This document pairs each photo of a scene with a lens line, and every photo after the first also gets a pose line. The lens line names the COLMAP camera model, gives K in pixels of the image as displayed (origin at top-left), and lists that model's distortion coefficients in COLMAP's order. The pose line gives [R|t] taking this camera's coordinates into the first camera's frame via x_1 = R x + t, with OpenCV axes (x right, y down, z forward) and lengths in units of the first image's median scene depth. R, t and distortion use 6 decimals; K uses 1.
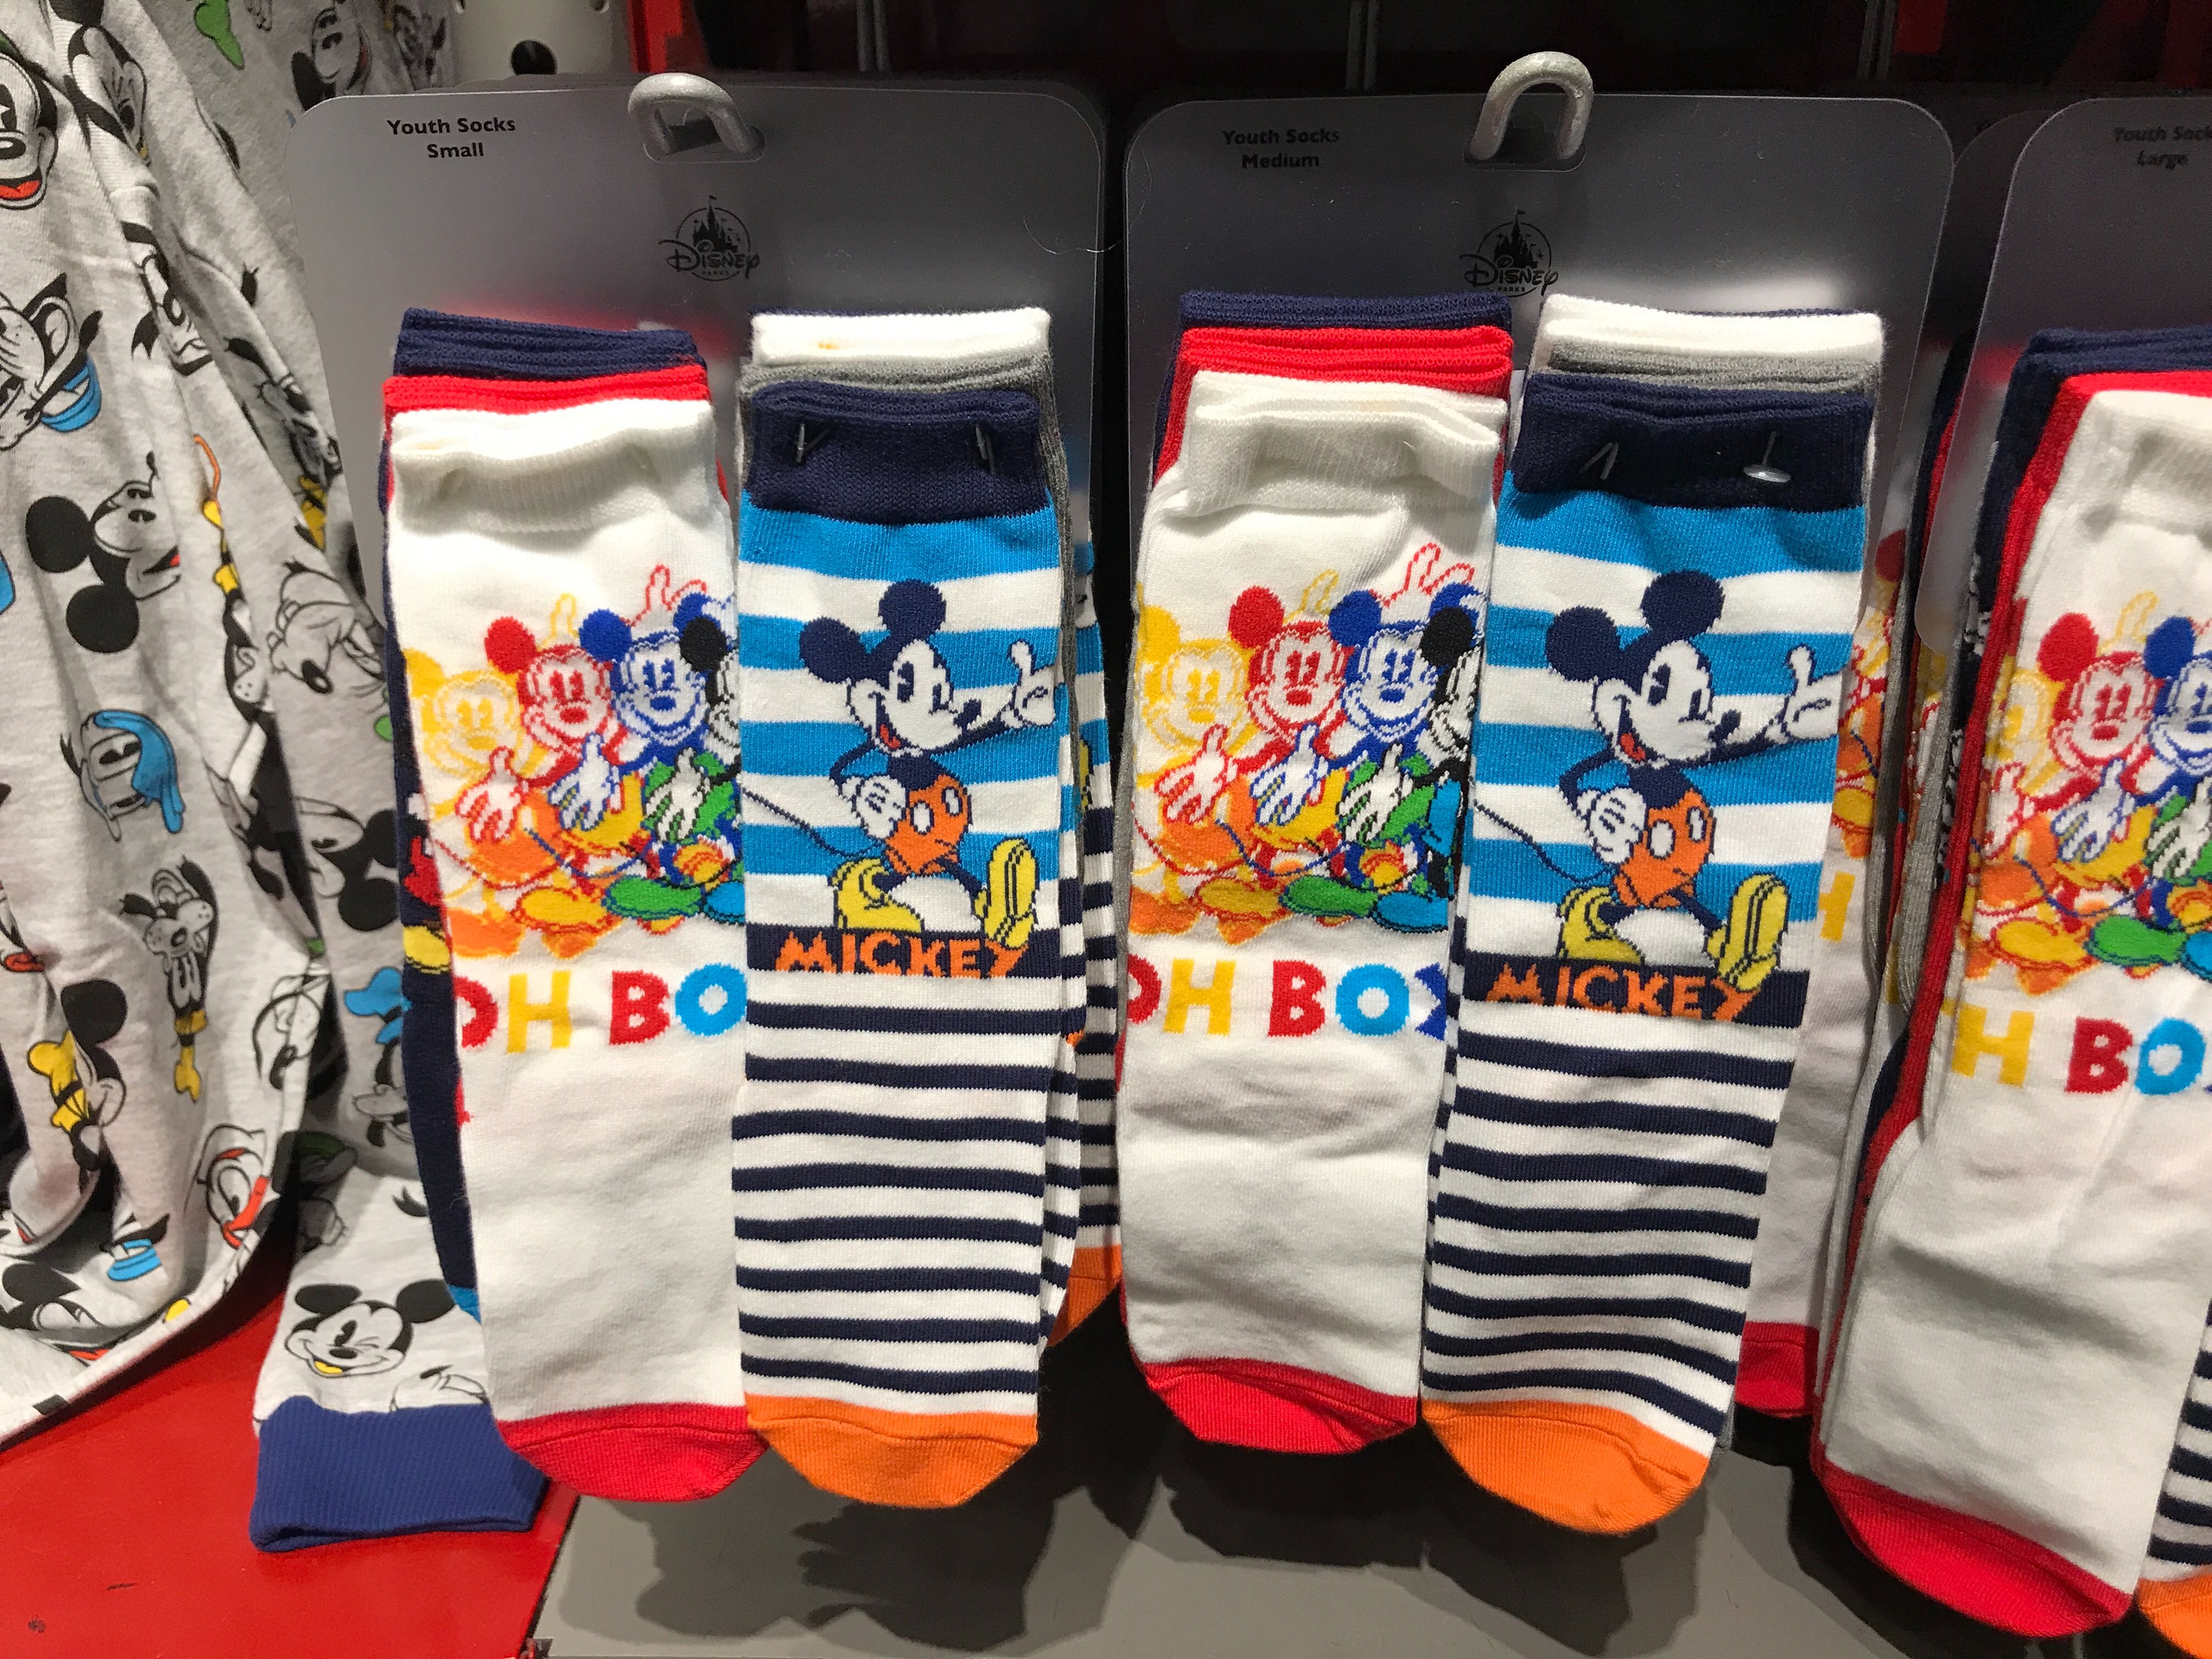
lens RADIAL K [[1925.1, 0, 1180.5], [0, 1925.1, 855.8], [0, 0, 1]] dist [0.002544, 0.014809]
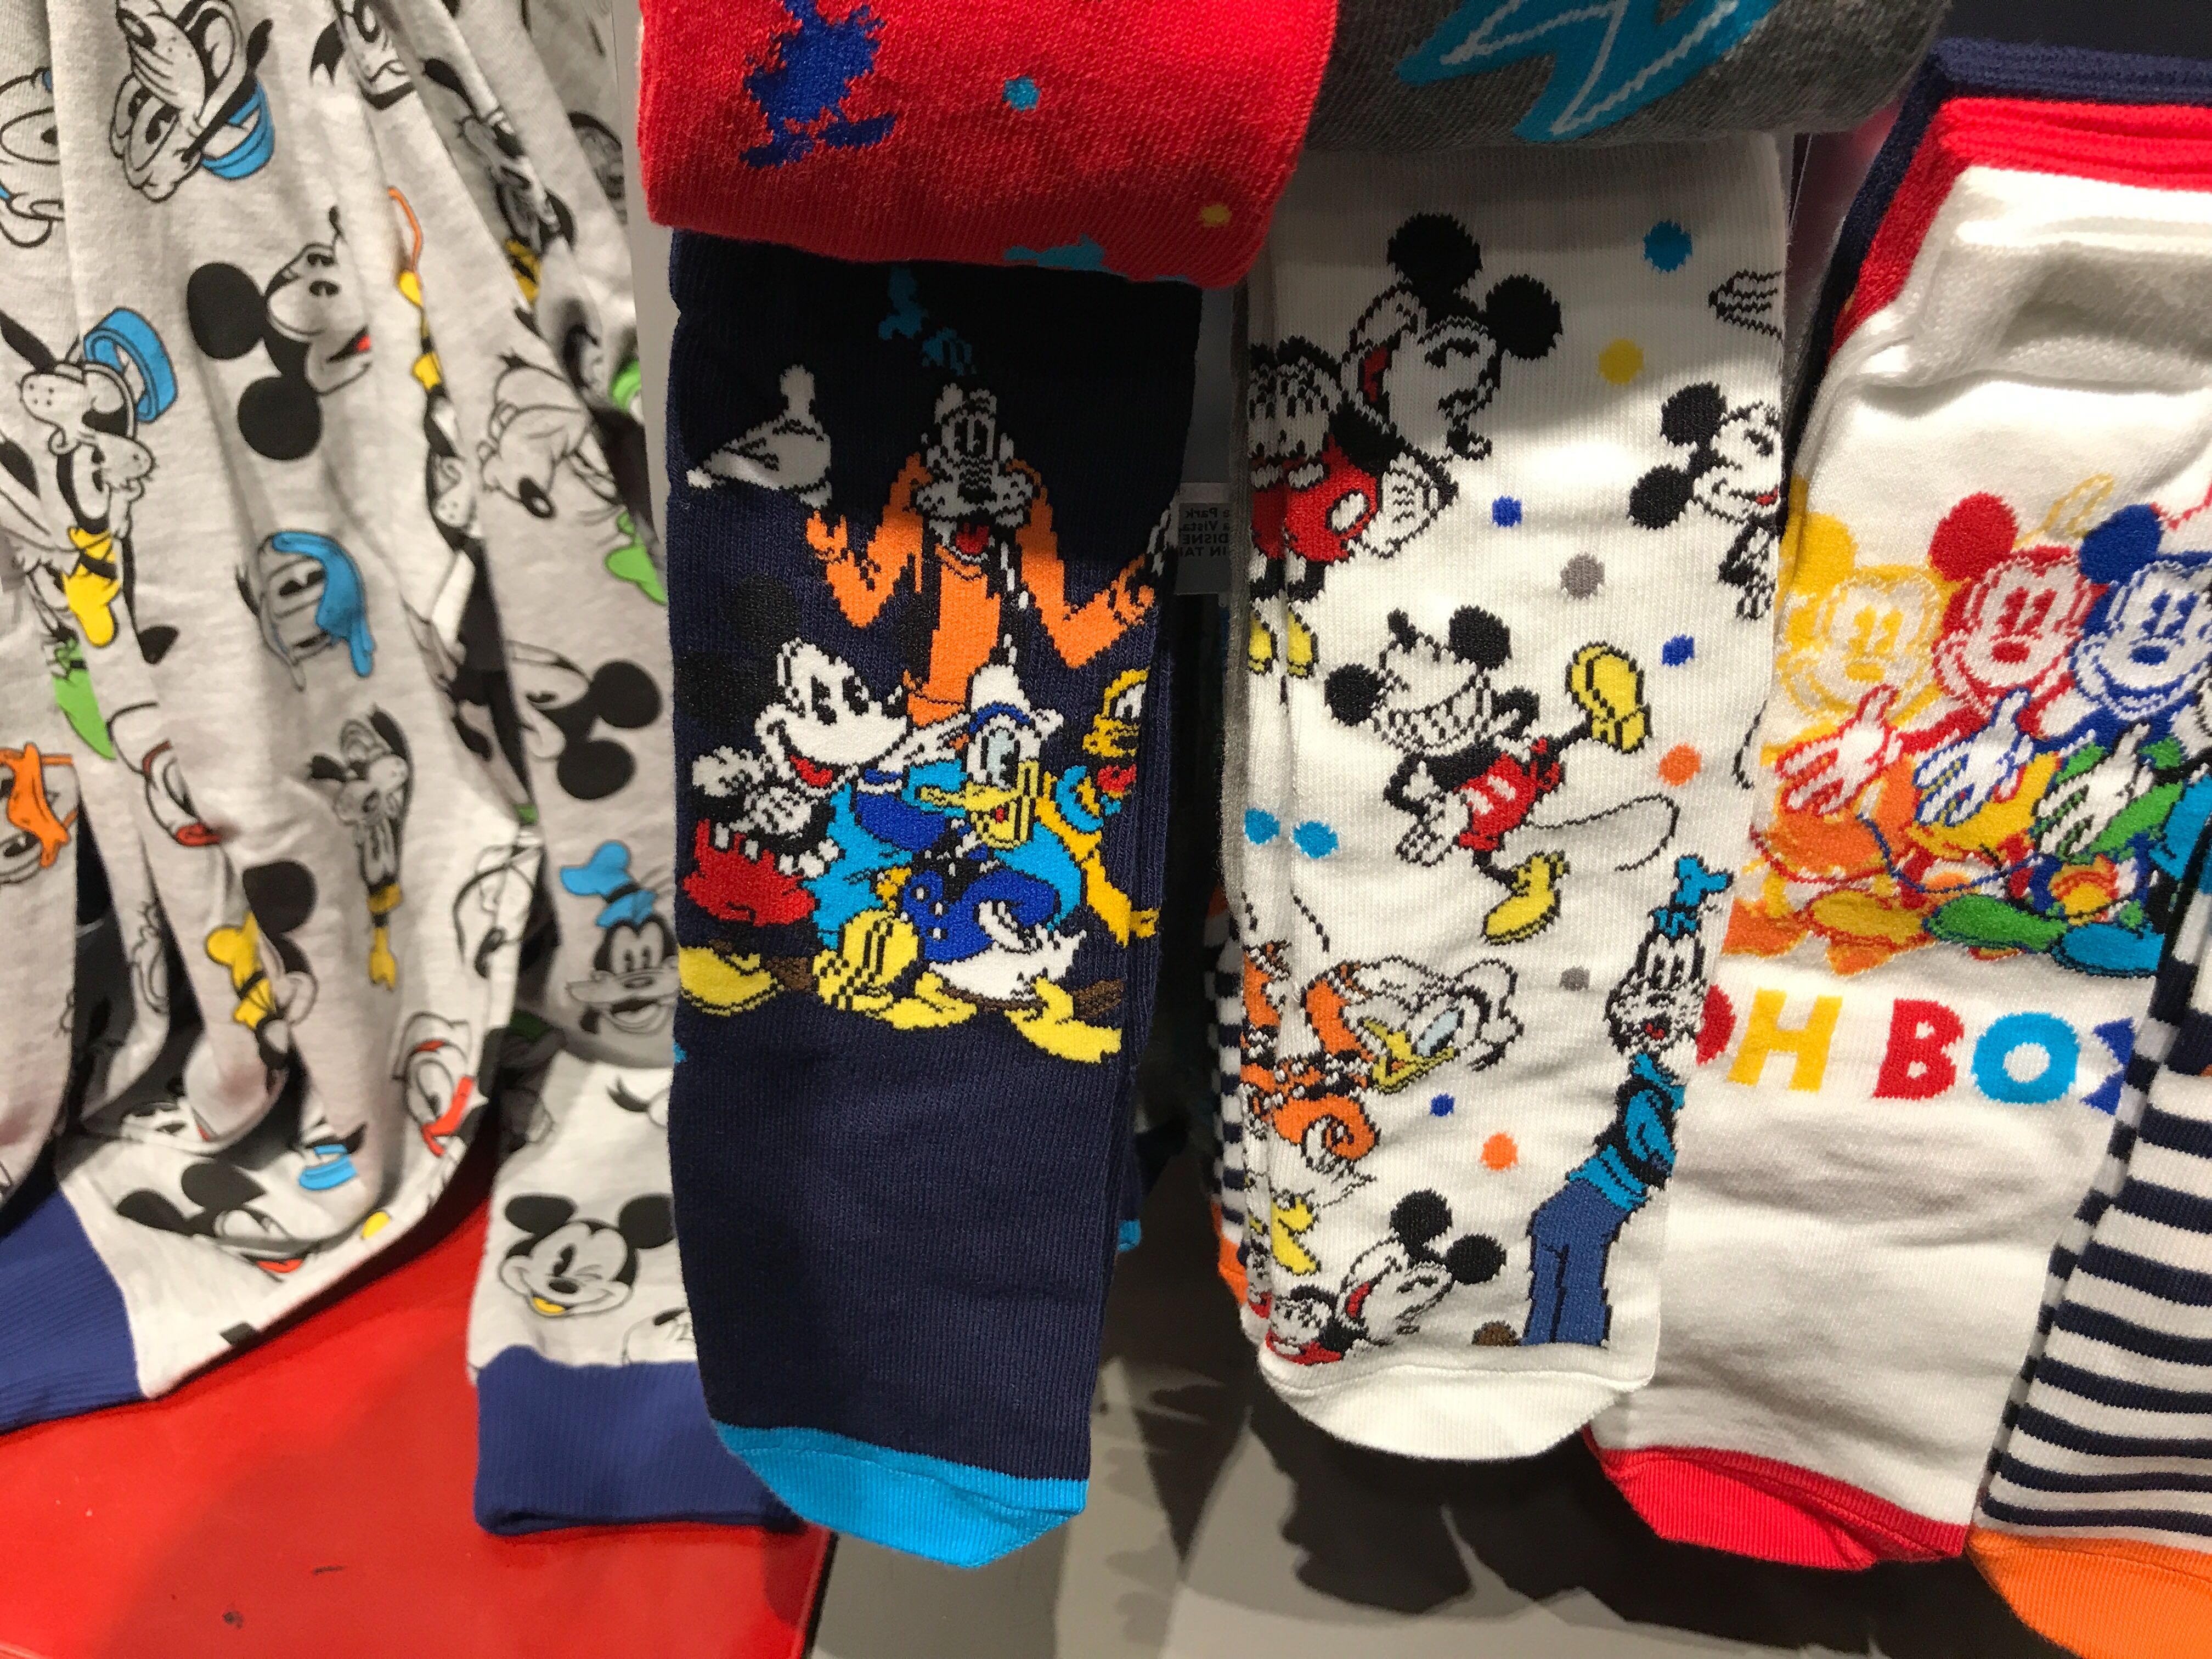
lens RADIAL K [[1853.8, 0, 1117.8], [0, 1853.8, 820.7], [0, 0, 1]] dist [0.024208, -0.058836]
pose [[0.997674, 0.044639, -0.051517, -0.159493], [-0.037589, 0.990735, 0.130502, -0.070162], [0.056865, -0.128262, 0.990109, 0.225626]]
